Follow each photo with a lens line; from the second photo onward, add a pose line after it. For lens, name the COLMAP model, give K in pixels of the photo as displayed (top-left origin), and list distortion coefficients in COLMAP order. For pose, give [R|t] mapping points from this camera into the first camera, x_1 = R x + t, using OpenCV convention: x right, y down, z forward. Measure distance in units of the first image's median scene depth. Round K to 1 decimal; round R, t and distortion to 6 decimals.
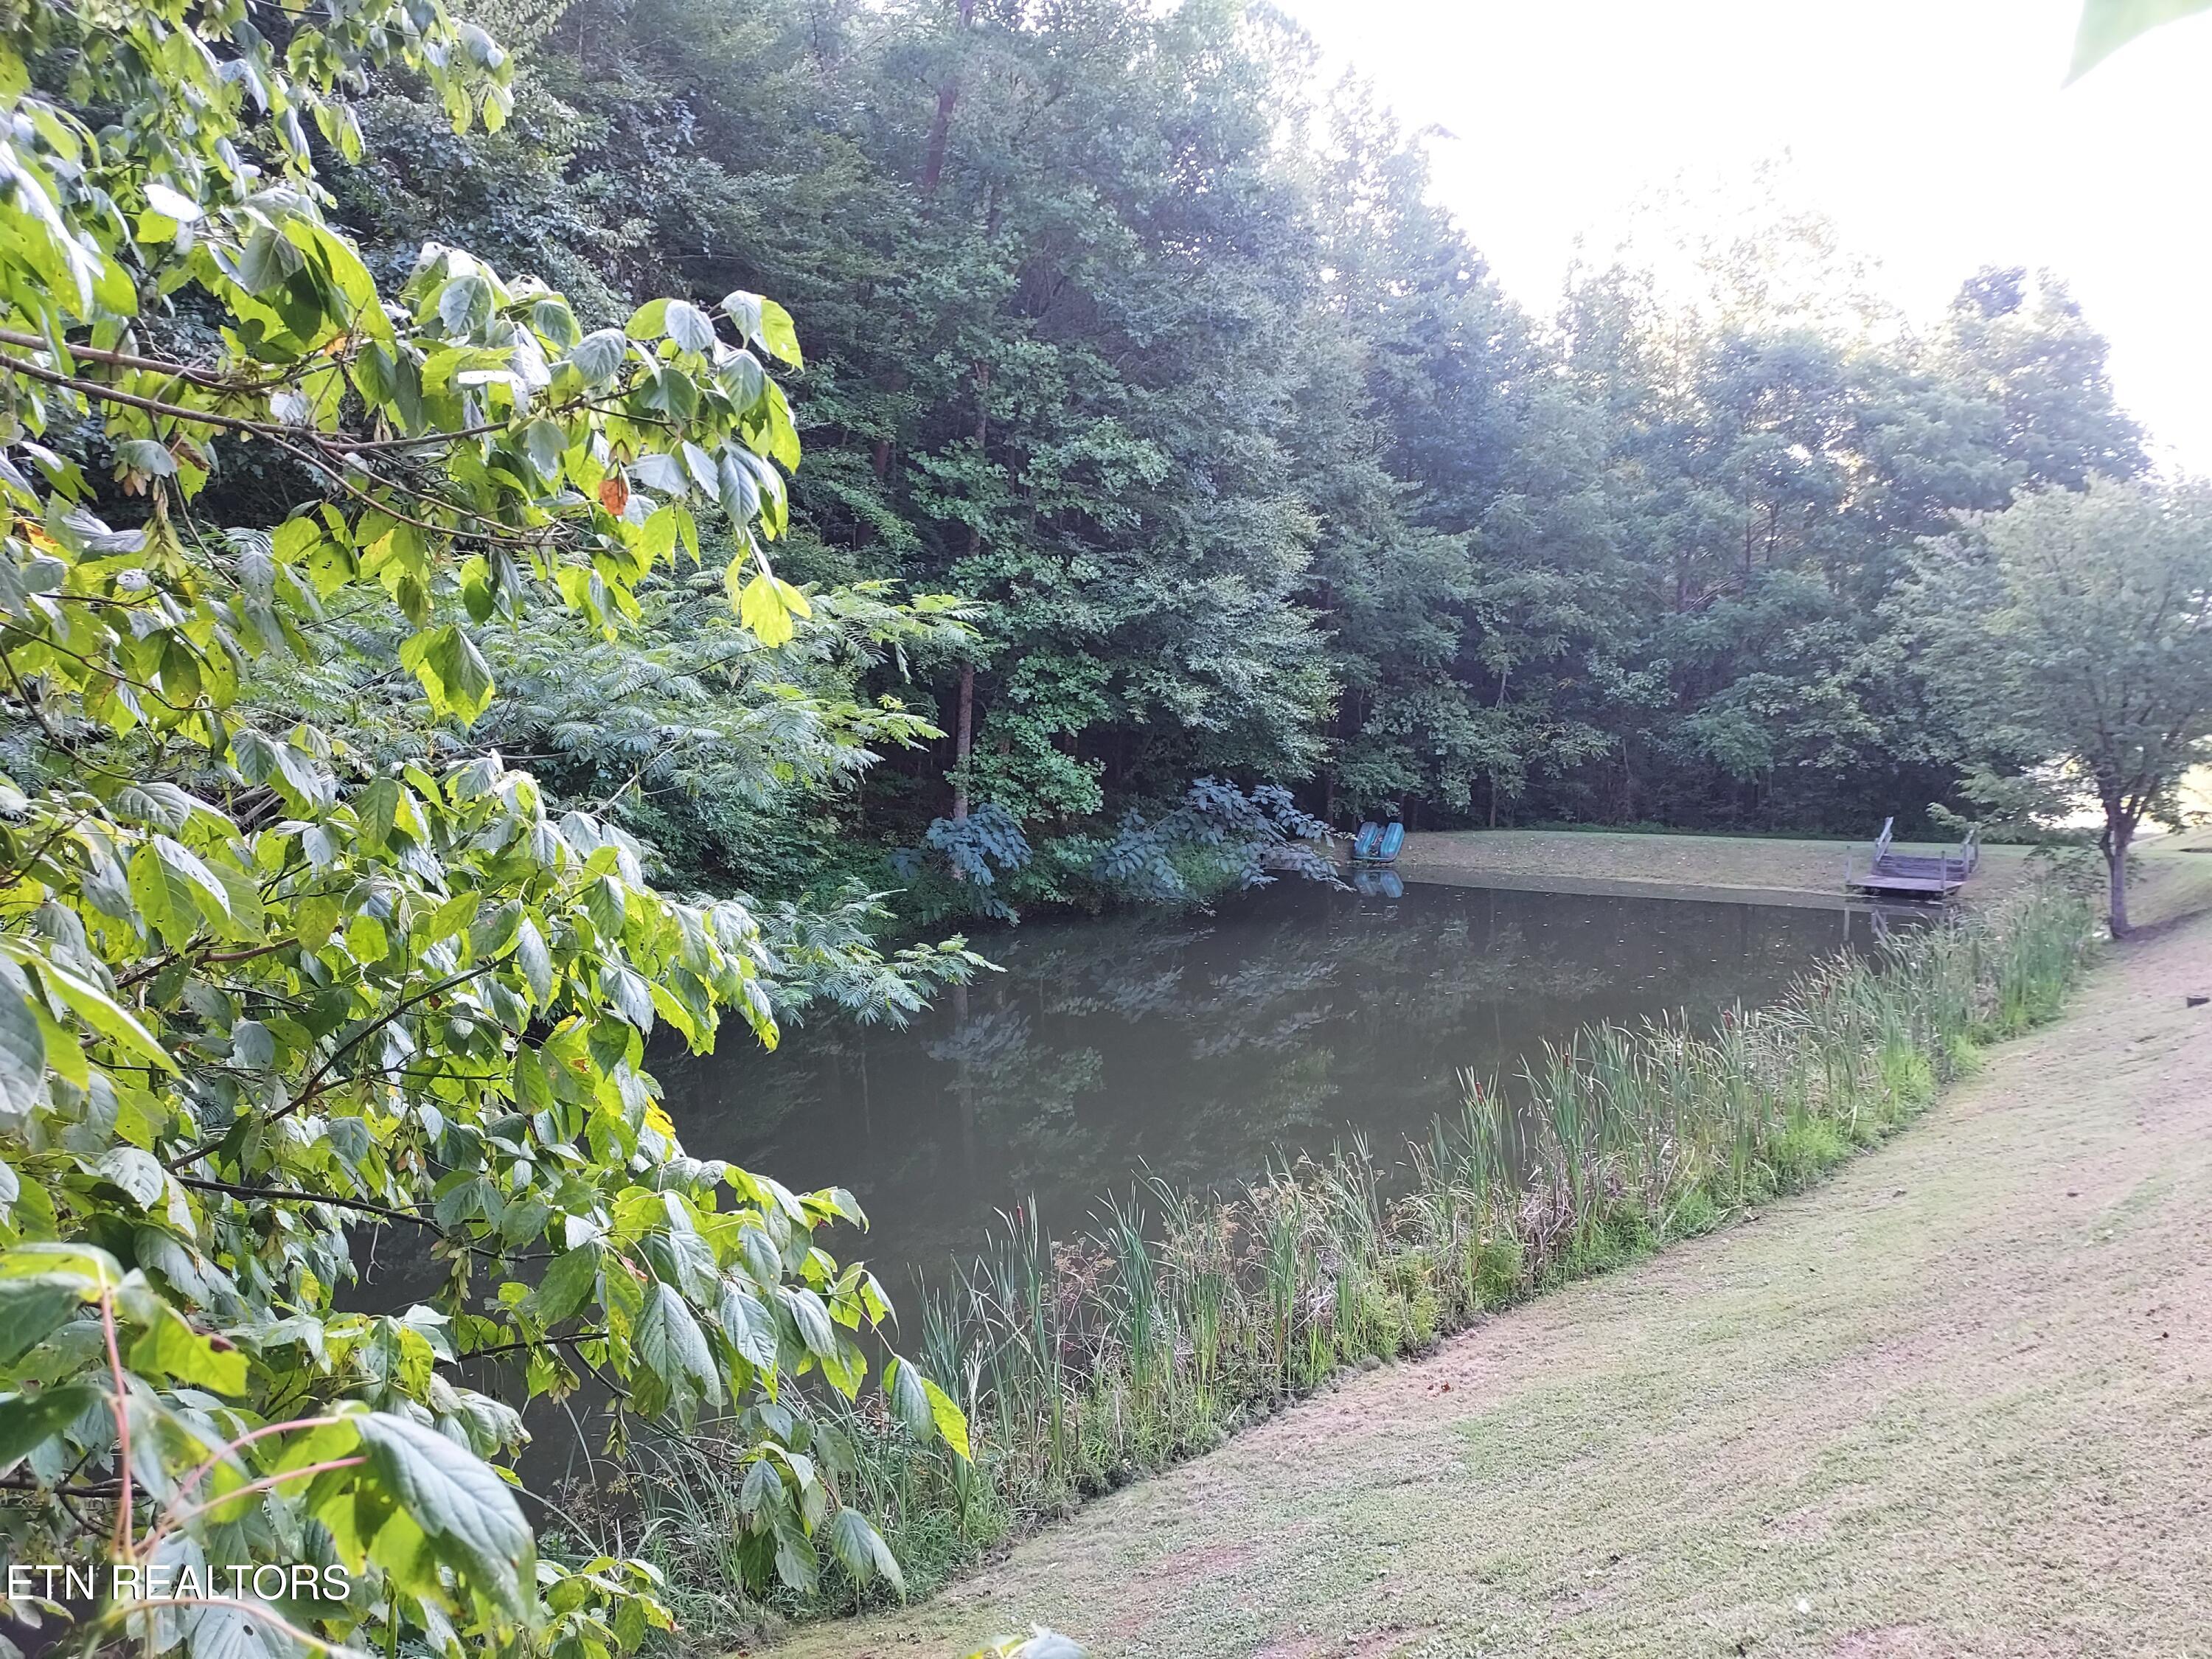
lens RADIAL K [[1602.7, 0, 1106.0], [0, 1602.7, 829.5], [0, 0, 1]] dist [0.053651, -0.000015]
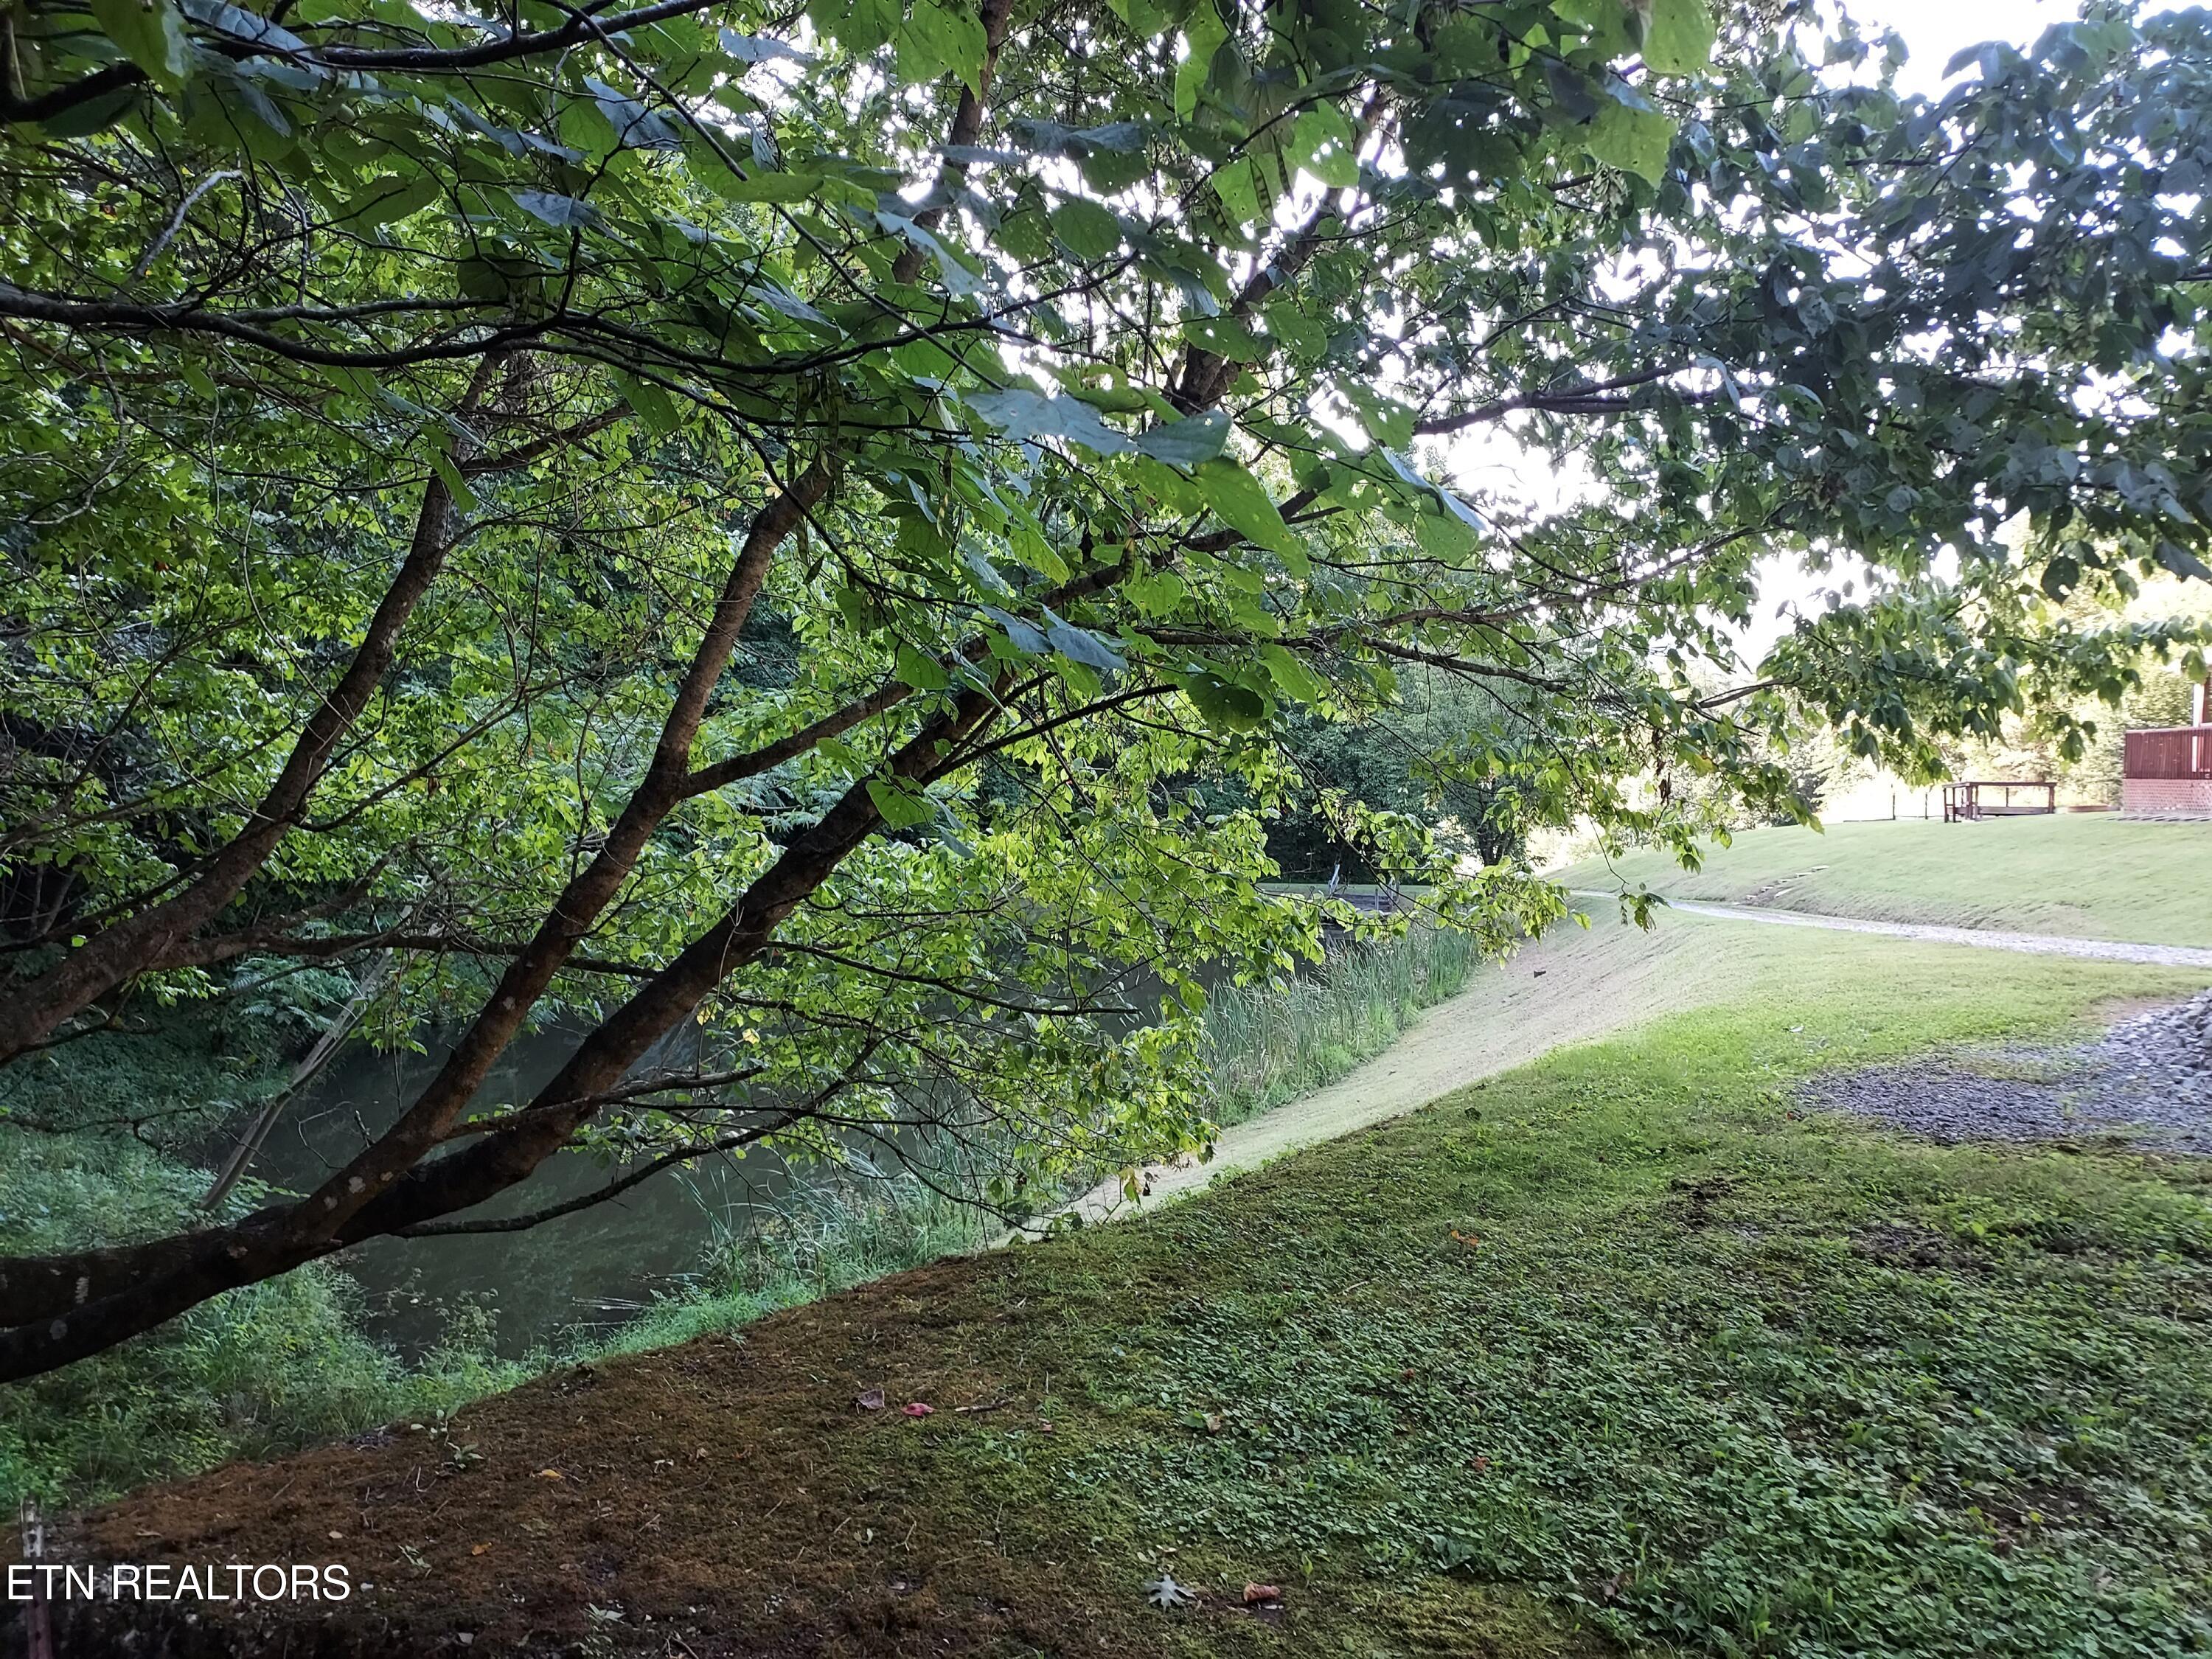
lens RADIAL K [[1602.7, 0, 1106.0], [0, 1602.7, 829.5], [0, 0, 1]] dist [0.053651, -0.000015]
pose [[0.948122, -0.003141, 0.317891, -0.207929], [0.016698, 0.999063, -0.039929, 0.024211], [-0.317468, 0.043166, 0.947286, -0.318806]]
